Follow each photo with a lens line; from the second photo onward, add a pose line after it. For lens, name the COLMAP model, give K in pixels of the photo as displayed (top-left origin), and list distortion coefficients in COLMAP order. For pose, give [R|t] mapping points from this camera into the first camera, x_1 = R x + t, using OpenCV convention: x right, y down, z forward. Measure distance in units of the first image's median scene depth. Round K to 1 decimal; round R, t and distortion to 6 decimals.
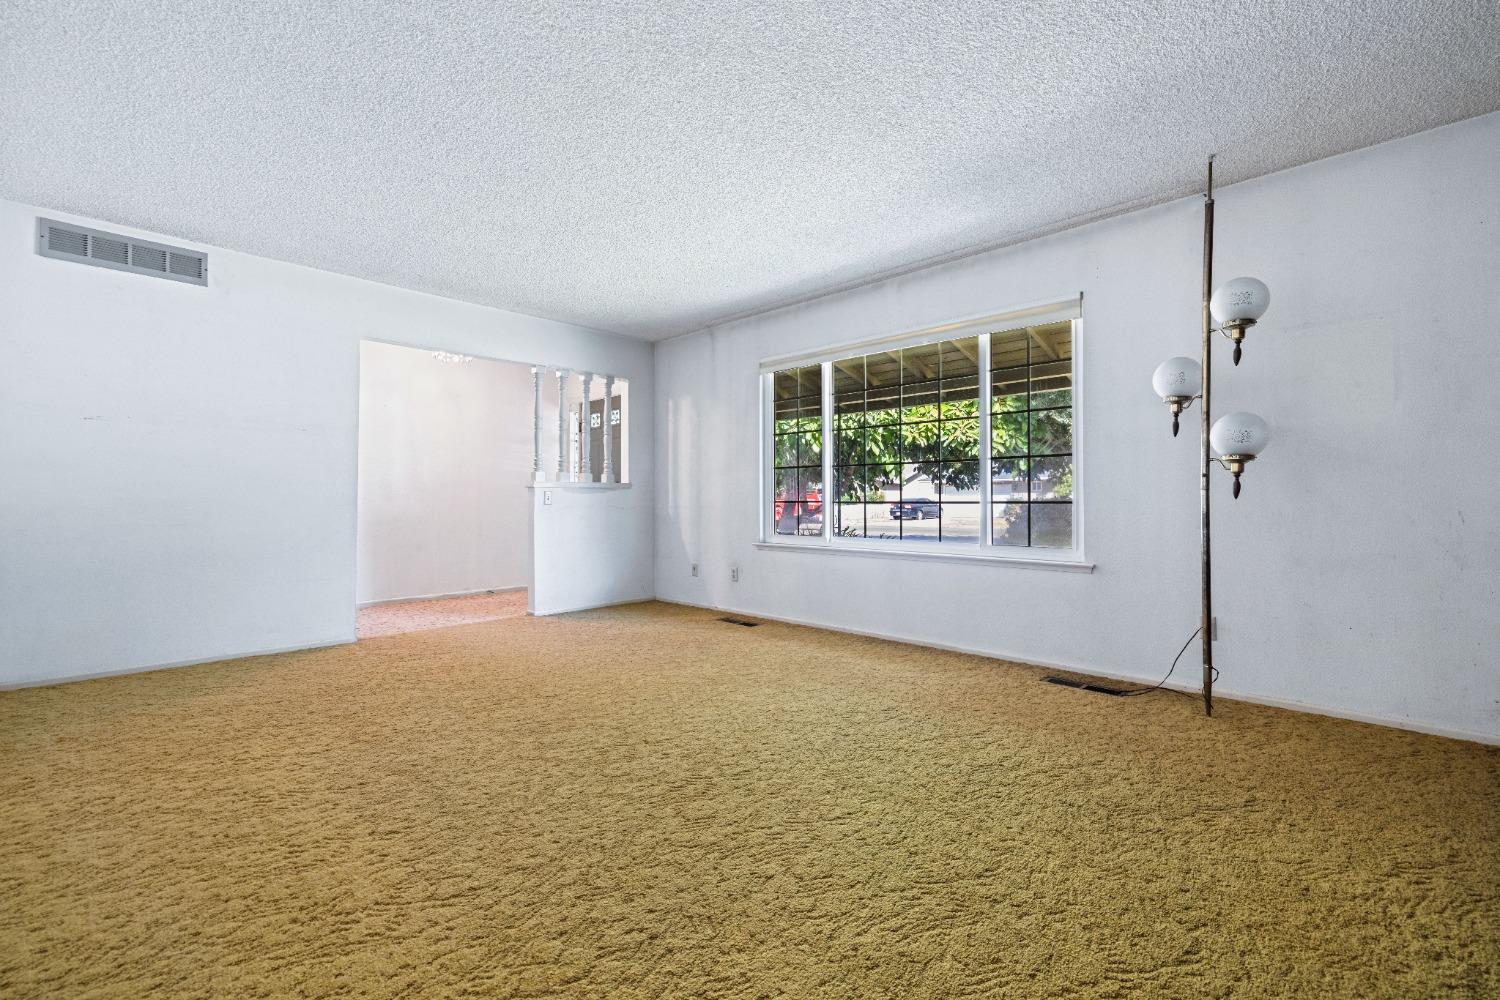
lens RADIAL K [[633.6, 0, 752.9], [0, 633.6, 492.2], [0, 0, 1]] dist [0.001578, 0.000158]
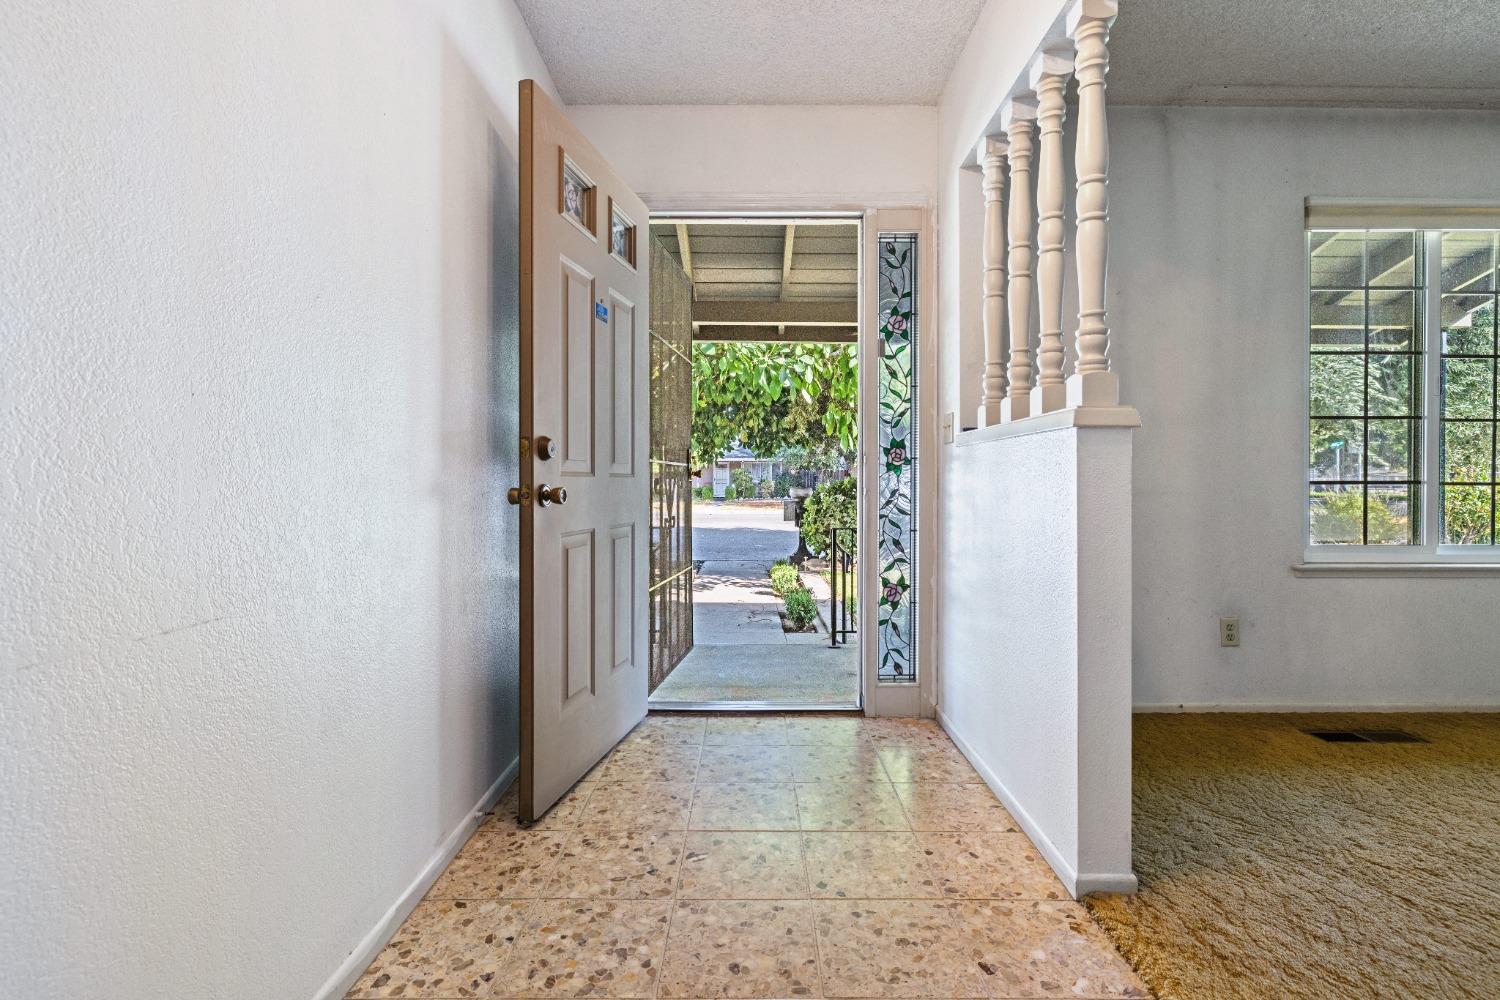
lens RADIAL K [[692.4, 0, 752.3], [0, 692.4, 485.9], [0, 0, 1]] dist [-0.002564, -0.000158]
pose [[0.724693, -0.000228, 0.689072, -0.735075], [-0.012215, 0.999839, 0.013177, 0.016902], [-0.688964, -0.017966, 0.724573, 0.971650]]
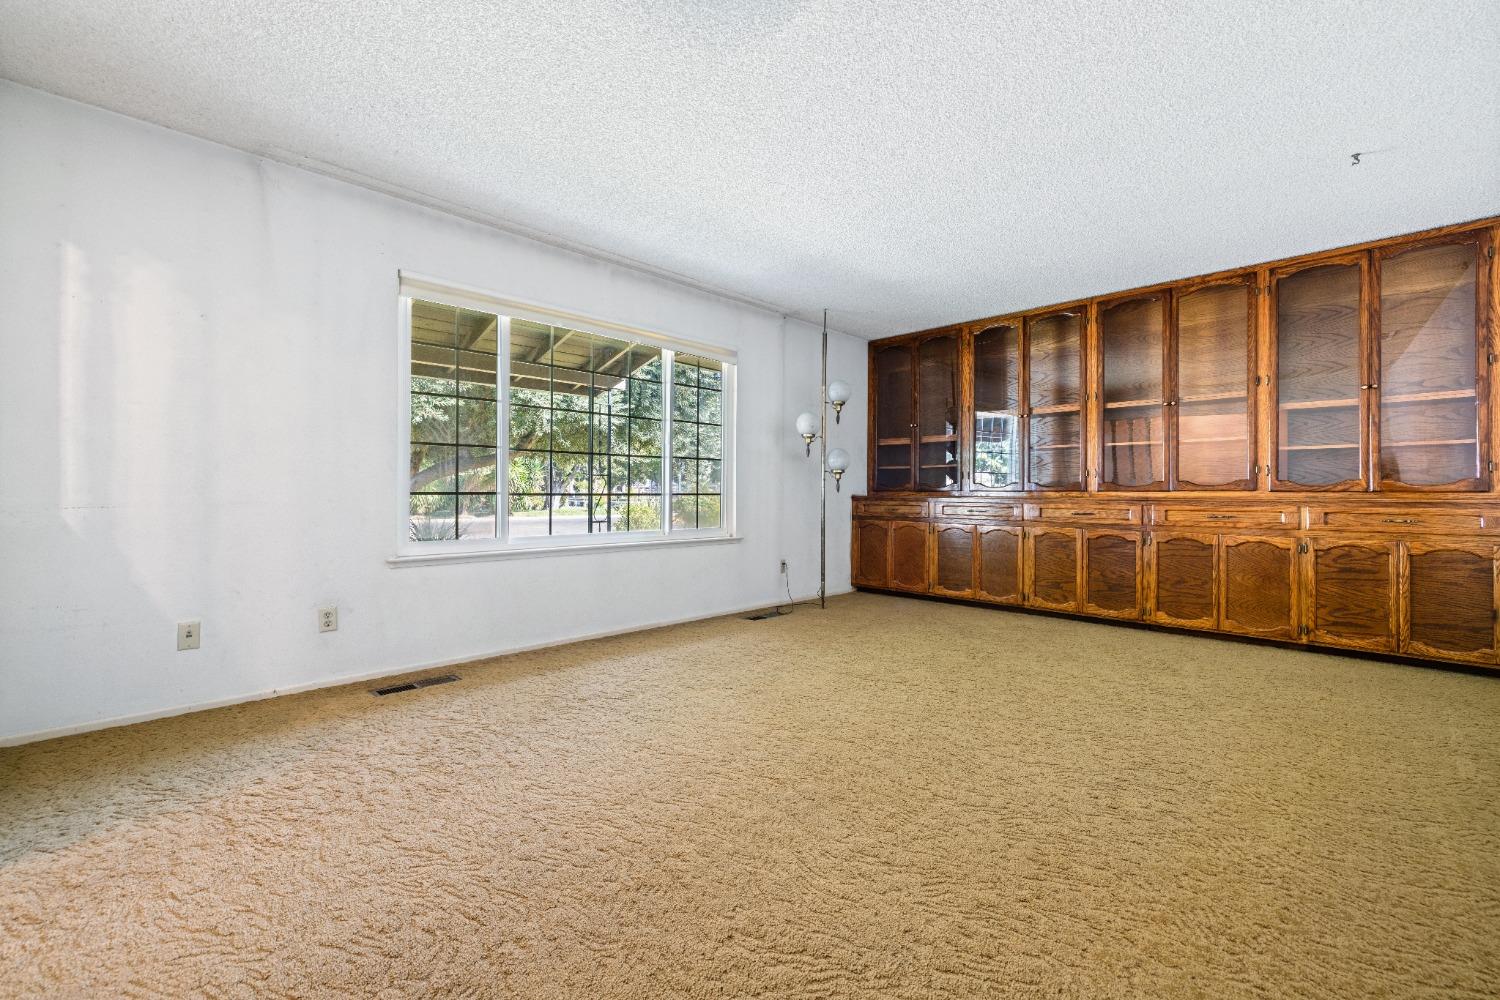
lens RADIAL K [[633.6, 0, 752.9], [0, 633.6, 492.2], [0, 0, 1]] dist [0.001578, 0.000158]
pose [[0.022667, 0.001292, 0.999742, -0.666200], [-0.017109, 0.999853, -0.000904, 0.009014], [-0.999597, -0.017084, 0.022686, 0.674517]]
